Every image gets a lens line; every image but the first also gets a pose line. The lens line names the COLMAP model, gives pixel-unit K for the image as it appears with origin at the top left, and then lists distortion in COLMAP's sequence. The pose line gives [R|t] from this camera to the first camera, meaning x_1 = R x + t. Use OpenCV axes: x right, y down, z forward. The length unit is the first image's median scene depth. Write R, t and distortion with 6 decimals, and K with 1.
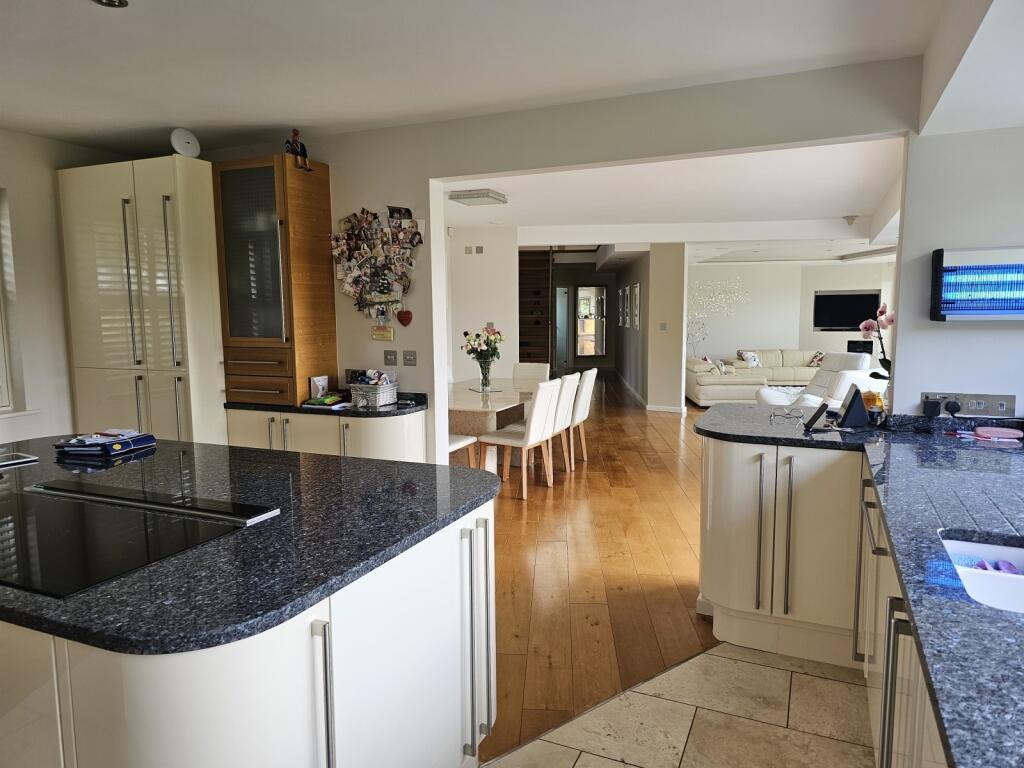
lens RADIAL K [[689.7, 0, 511.5], [0, 689.7, 391.6], [0, 0, 1]] dist [0.052550, -0.029281]
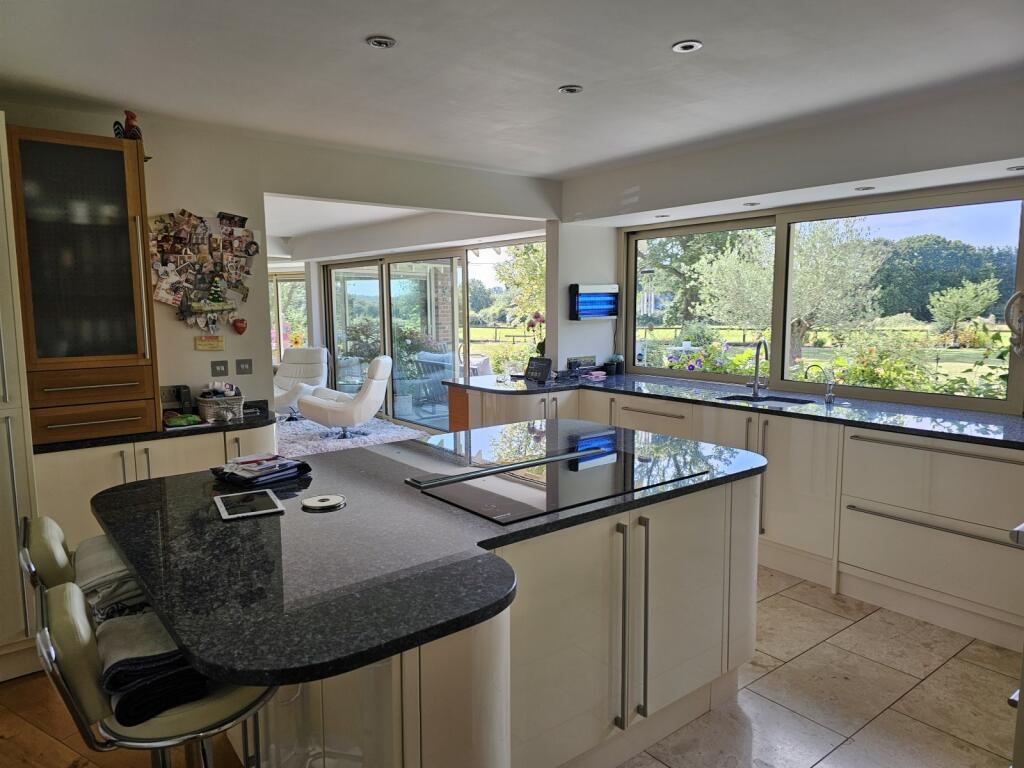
lens RADIAL K [[689.7, 0, 513.1], [0, 689.7, 383.6], [0, 0, 1]] dist [0.052550, -0.029281]
pose [[0.470121, -0.099269, 0.877002, -0.849290], [0.109198, 0.992562, 0.053814, -0.036064], [-0.875821, 0.070468, 0.477464, 0.187762]]
